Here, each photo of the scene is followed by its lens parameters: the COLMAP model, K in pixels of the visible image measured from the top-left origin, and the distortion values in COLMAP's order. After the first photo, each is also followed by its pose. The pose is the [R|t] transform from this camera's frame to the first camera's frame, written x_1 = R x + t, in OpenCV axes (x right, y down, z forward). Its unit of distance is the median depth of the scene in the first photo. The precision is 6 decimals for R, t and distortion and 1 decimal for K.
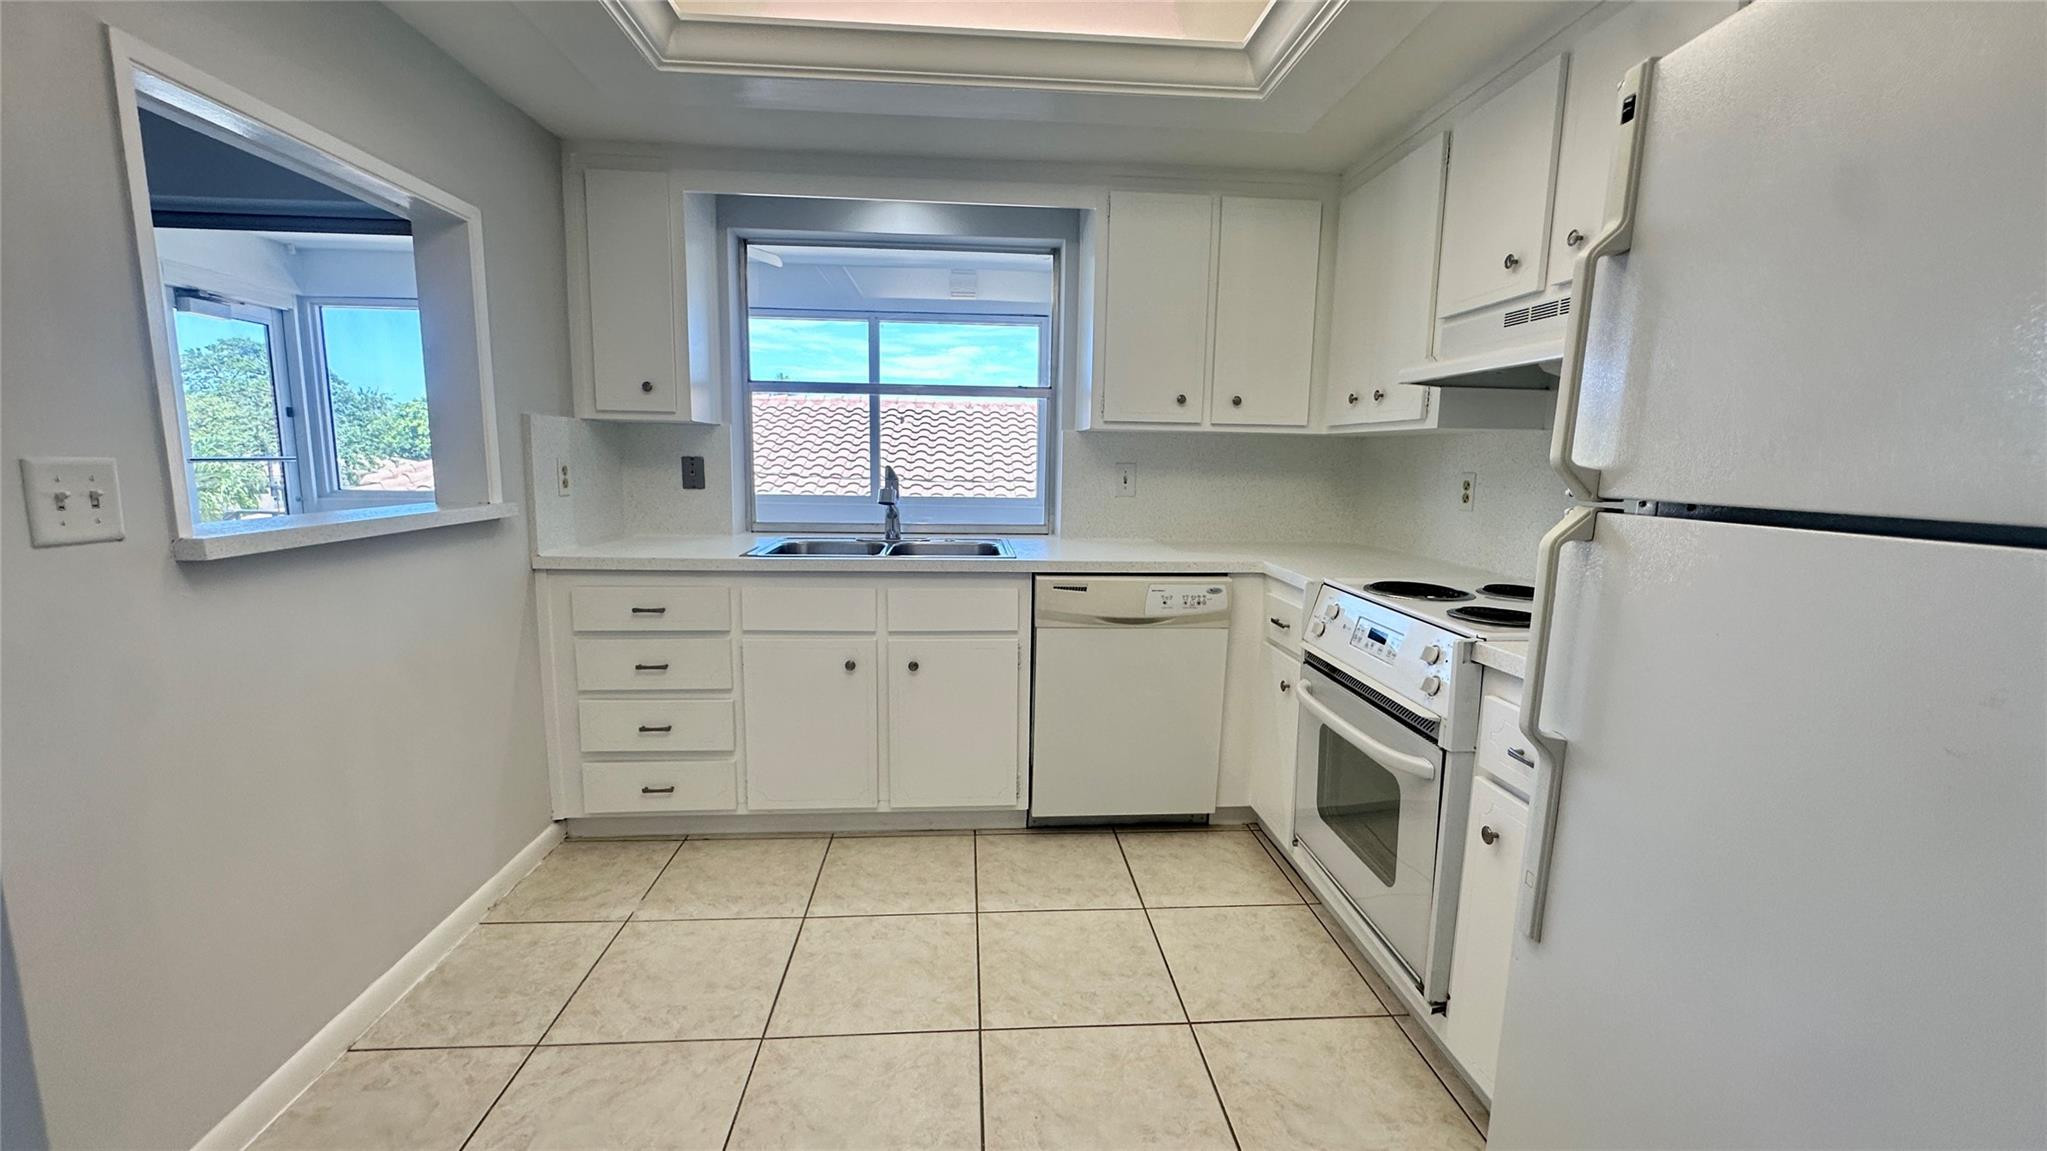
lens RADIAL K [[823.4, 0, 1023.1], [0, 823.4, 578.8], [0, 0, 1]] dist [0.001666, 0.000194]
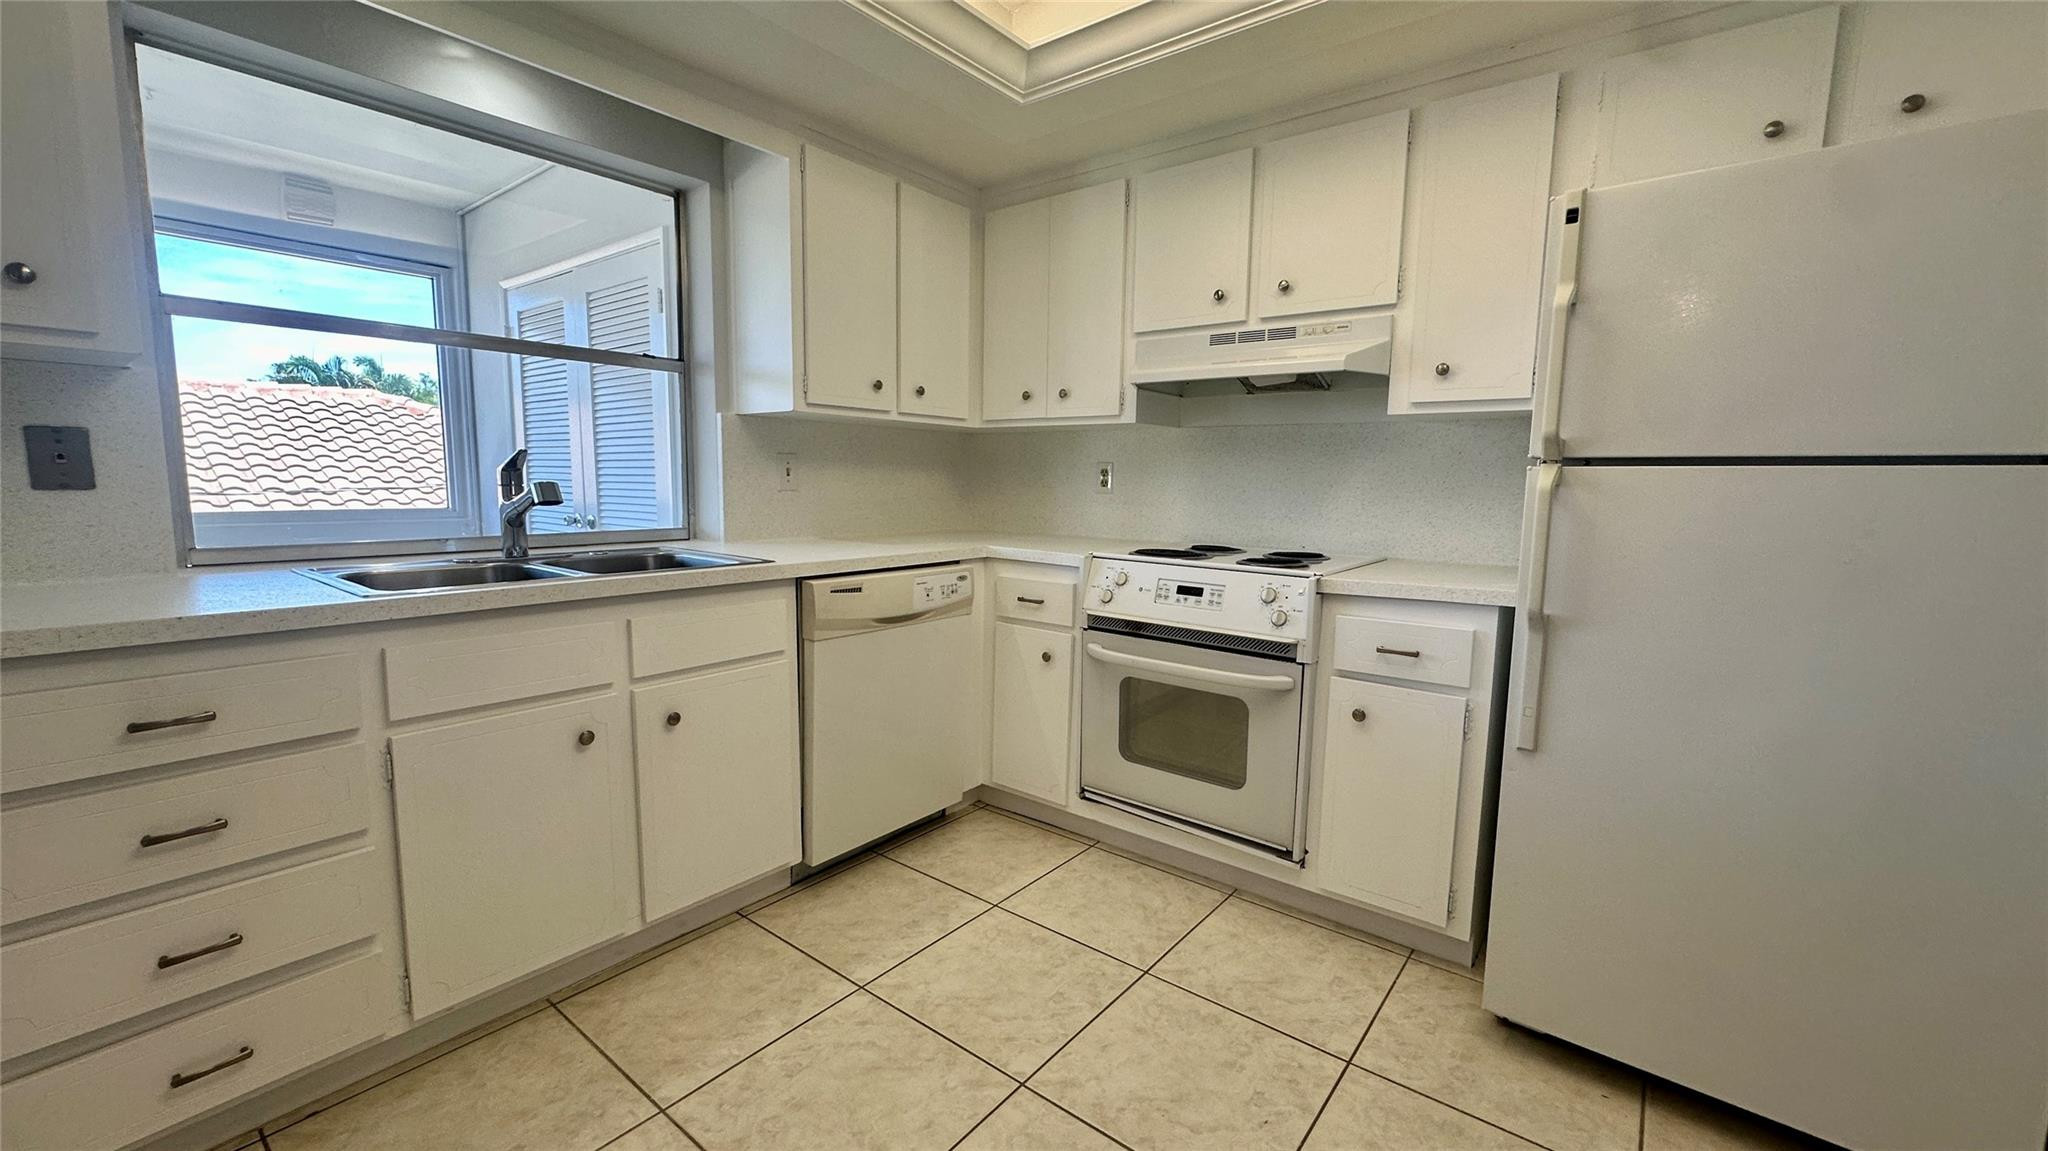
lens RADIAL K [[823.8, 0, 1020.1], [0, 823.8, 577.9], [0, 0, 1]] dist [0.001666, 0.000194]
pose [[0.676283, -0.096325, 0.730317, -0.453825], [0.105322, 0.993872, 0.033557, -0.011964], [-0.729074, 0.054224, 0.682284, 0.264648]]
